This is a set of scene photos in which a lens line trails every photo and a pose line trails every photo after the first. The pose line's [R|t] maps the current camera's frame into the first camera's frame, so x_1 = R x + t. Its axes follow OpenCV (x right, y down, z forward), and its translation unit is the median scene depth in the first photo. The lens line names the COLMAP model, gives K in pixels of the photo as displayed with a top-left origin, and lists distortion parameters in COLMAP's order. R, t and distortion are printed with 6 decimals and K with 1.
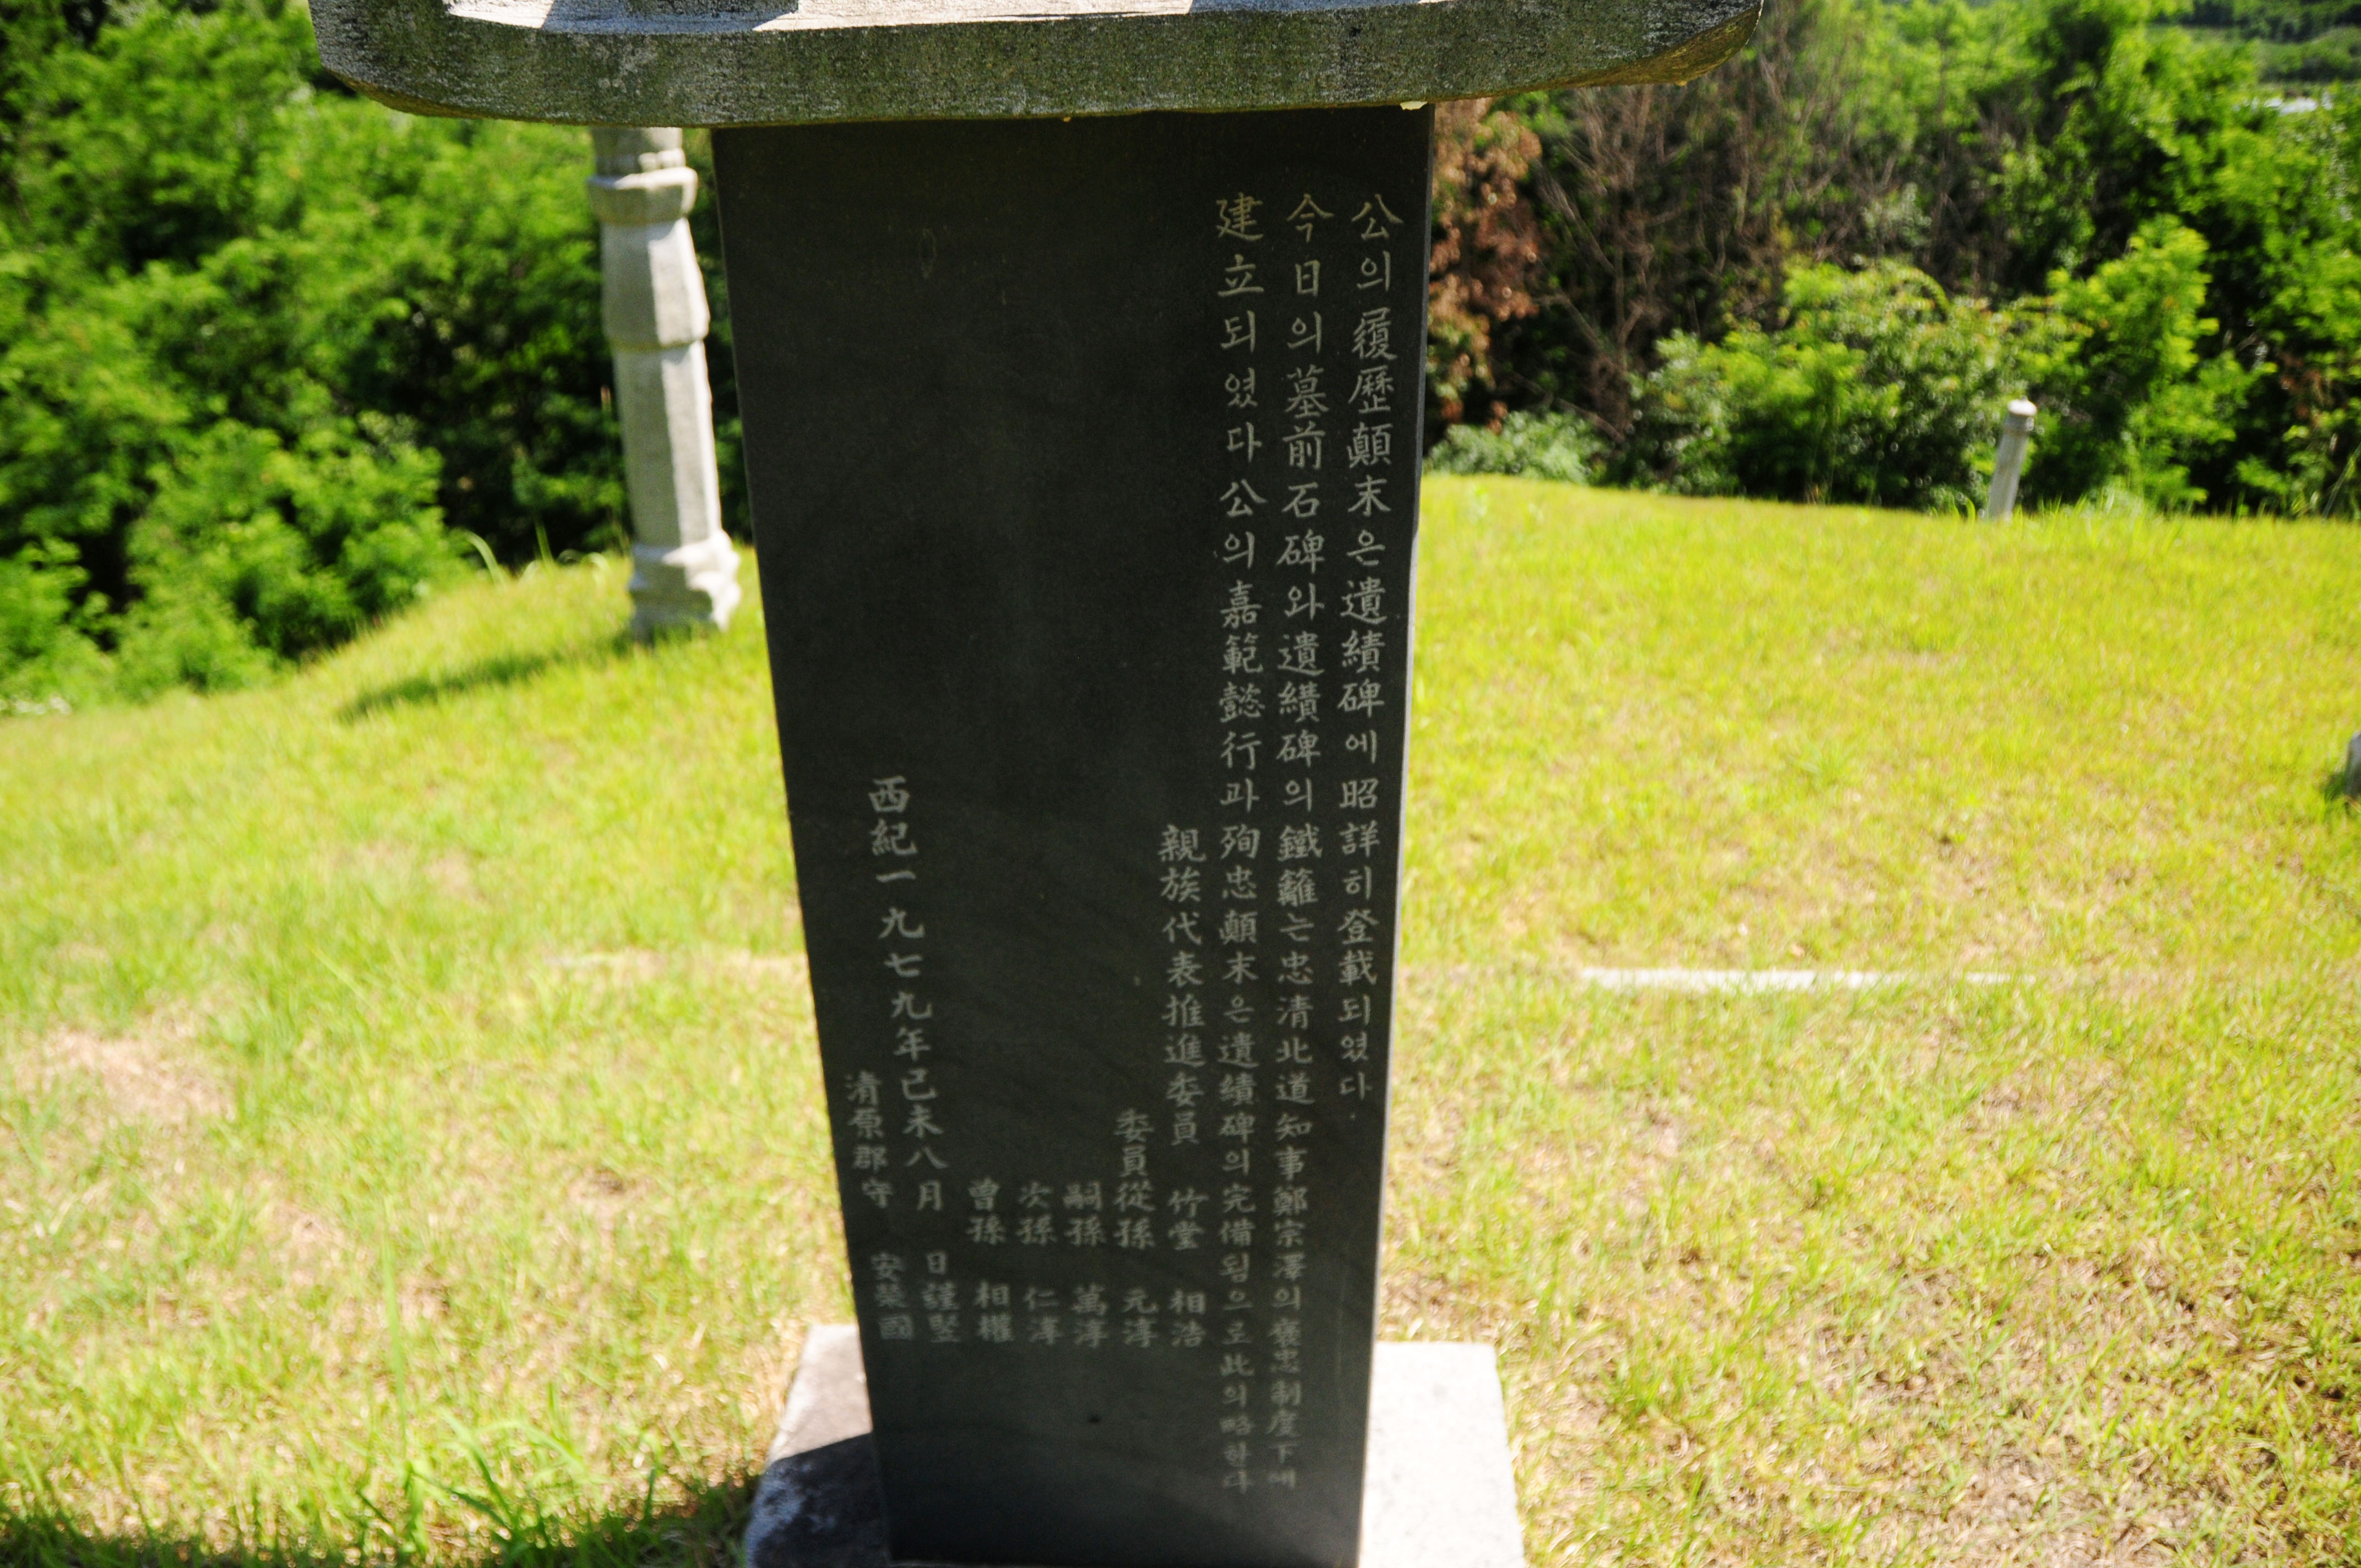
lens RADIAL K [[1867.1, 0, 1121.4], [0, 1867.1, 848.5], [0, 0, 1]] dist [-0.164177, 0.115309]
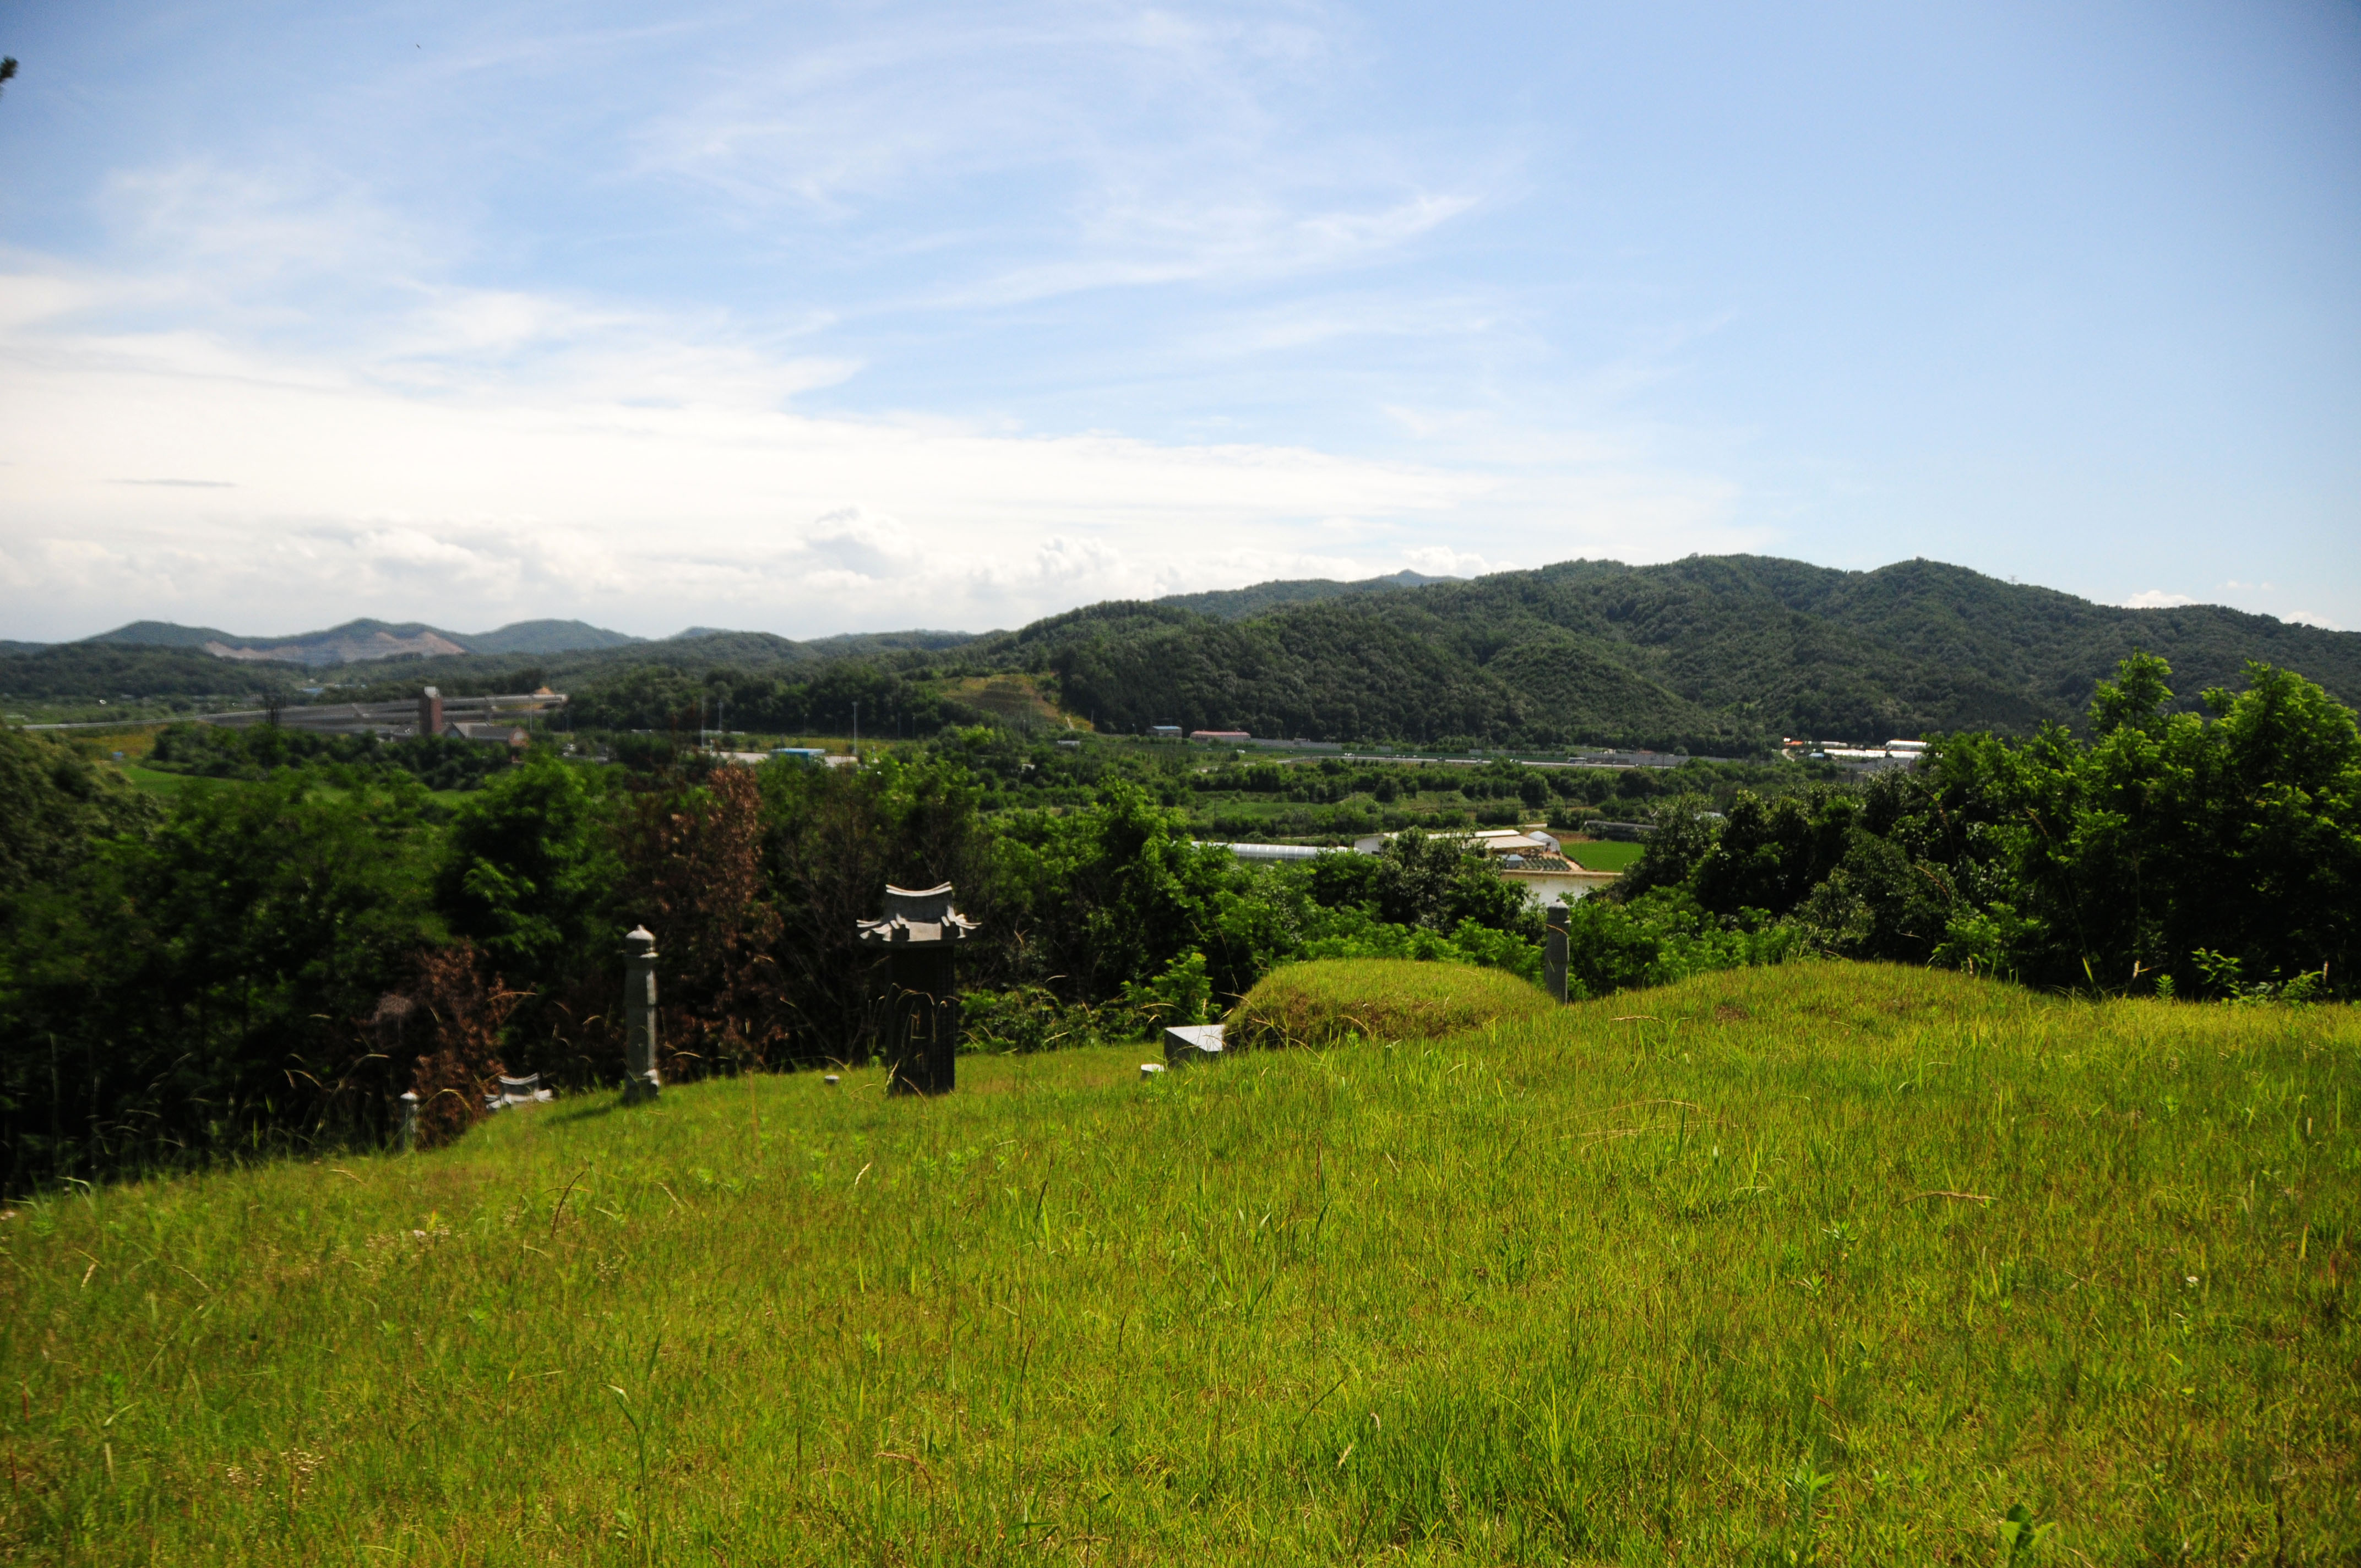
lens RADIAL K [[1867.1, 0, 1121.4], [0, 1867.1, 848.5], [0, 0, 1]] dist [-0.164177, 0.115309]
pose [[0.907490, -0.007582, 0.420006, -0.157510], [0.172083, 0.918804, -0.355227, 0.139723], [-0.383210, 0.394640, 0.835110, -0.387935]]
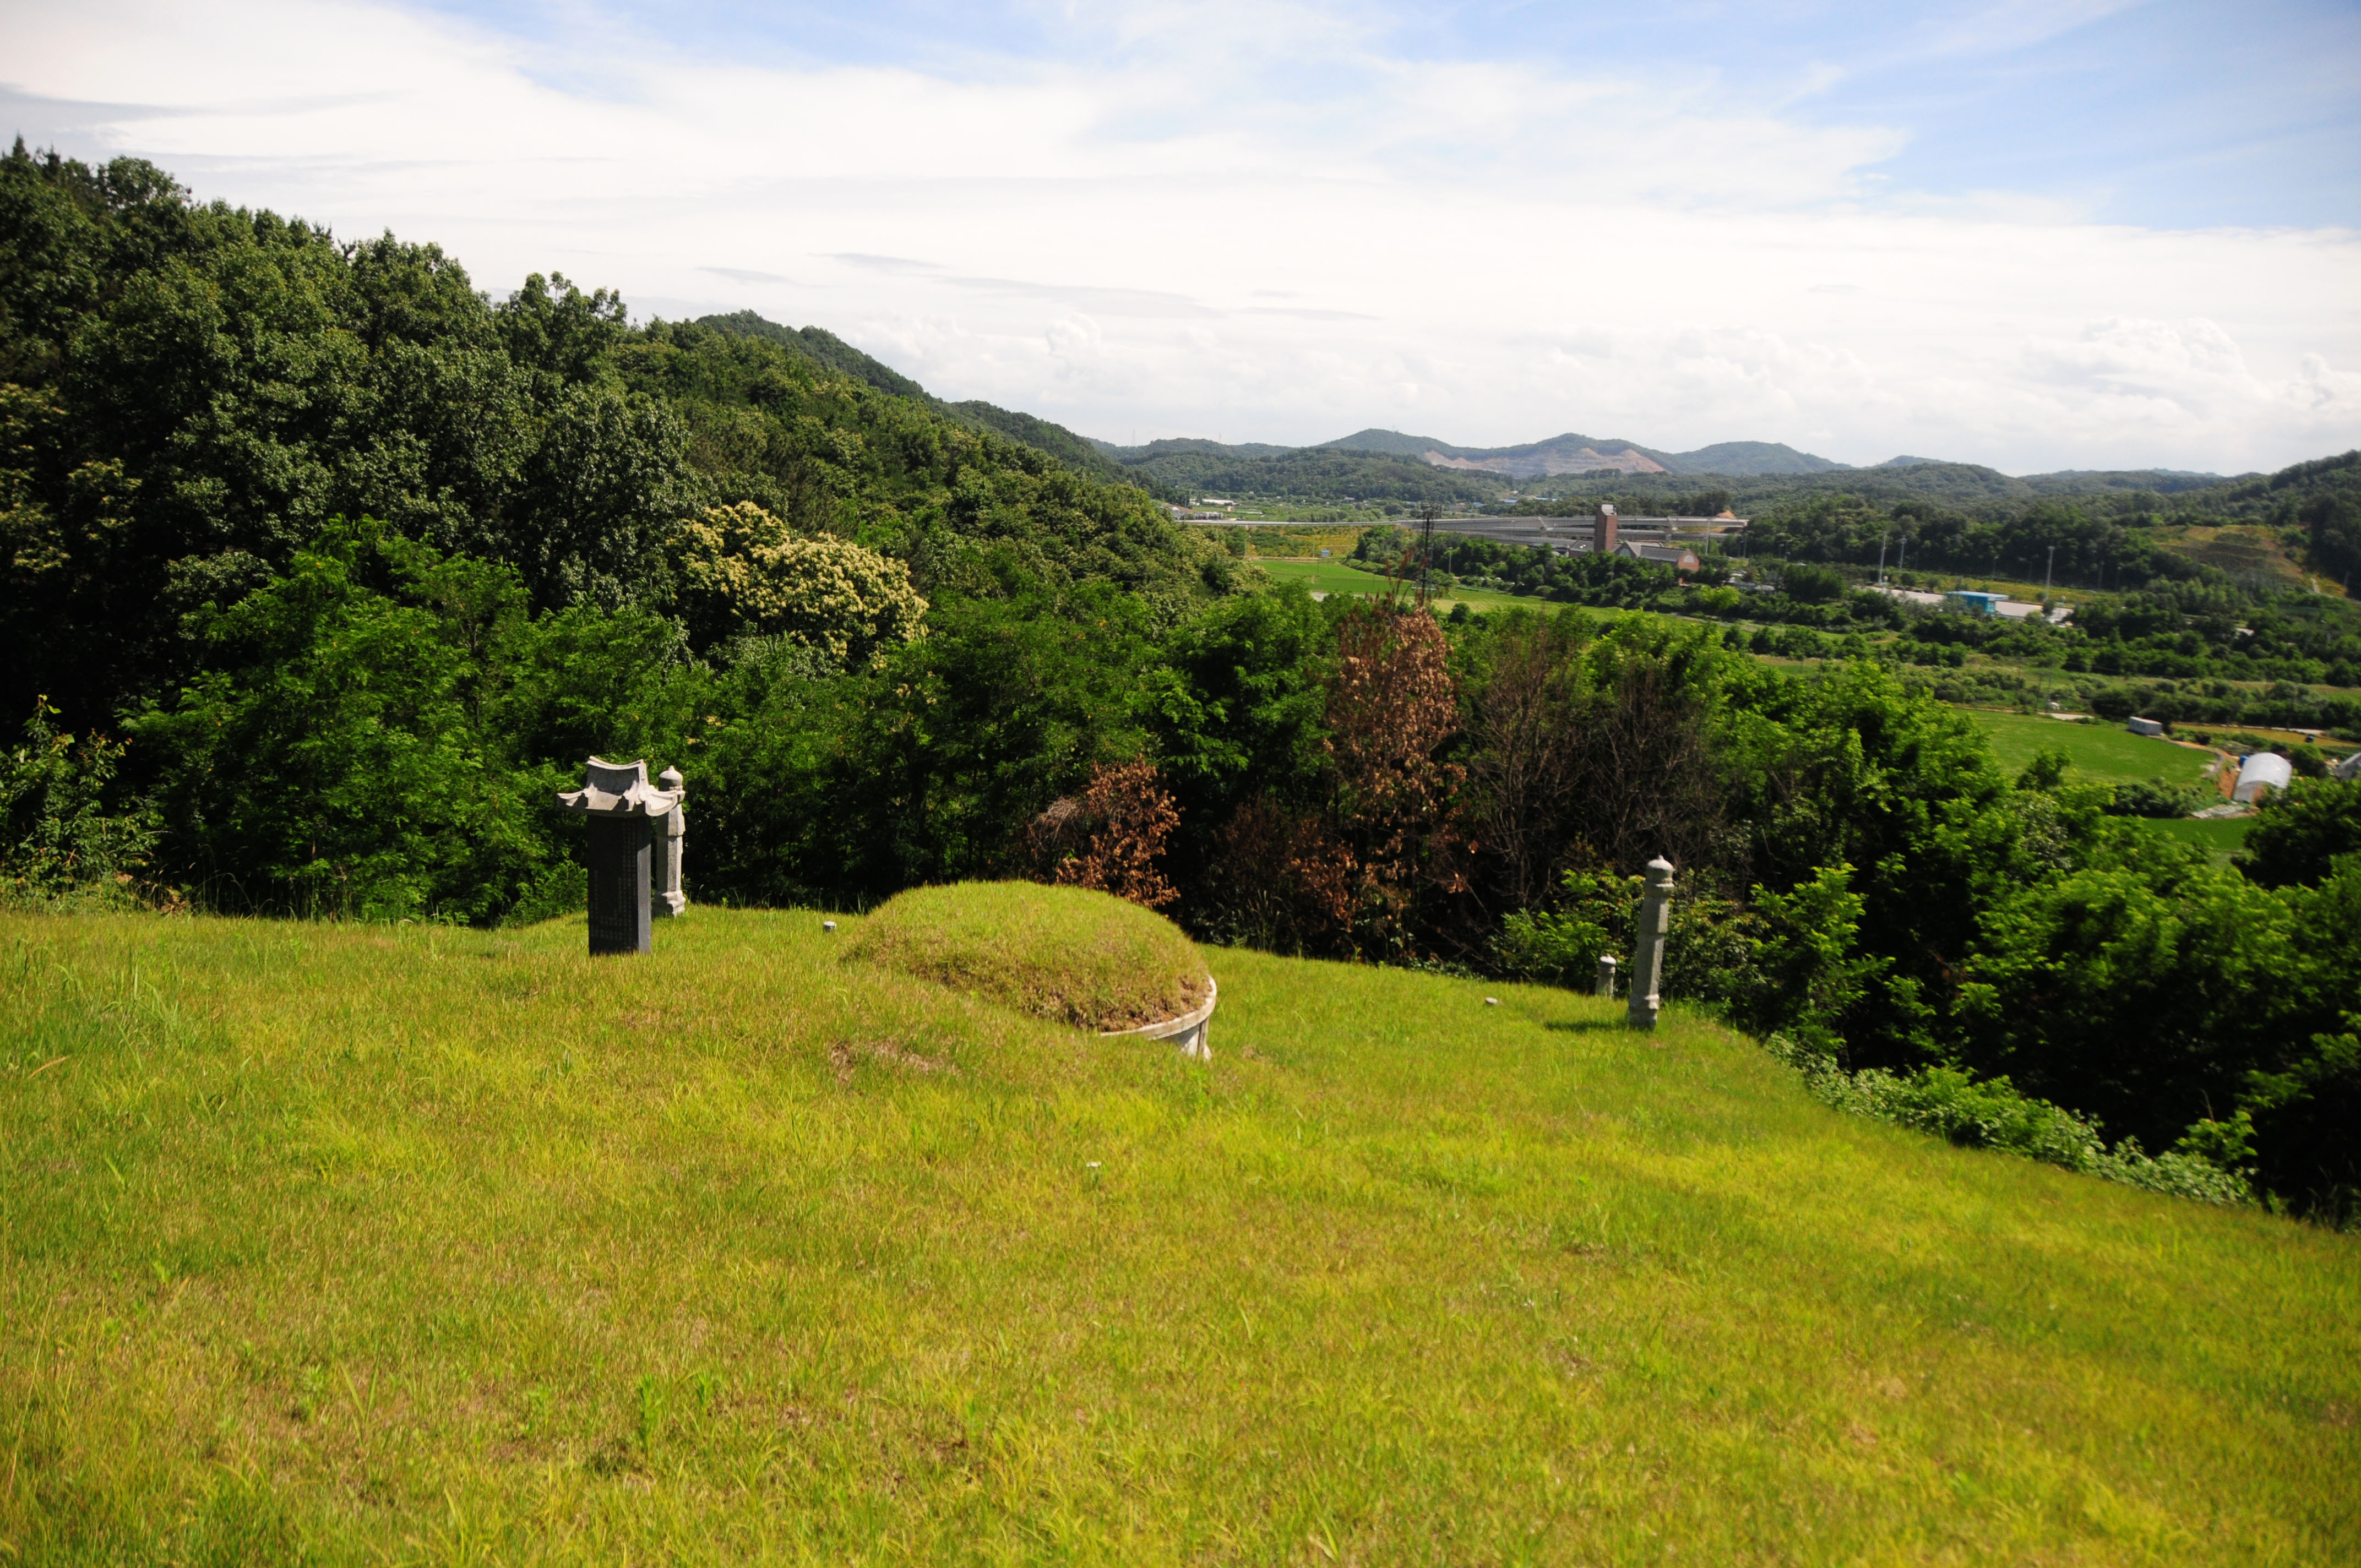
lens RADIAL K [[1867.1, 0, 1121.4], [0, 1867.1, 848.5], [0, 0, 1]] dist [-0.164177, 0.115309]
pose [[0.976536, 0.096681, -0.192434, 0.272022], [-0.147860, 0.950666, -0.272711, 0.114877], [0.156575, 0.294766, 0.942655, -0.432194]]
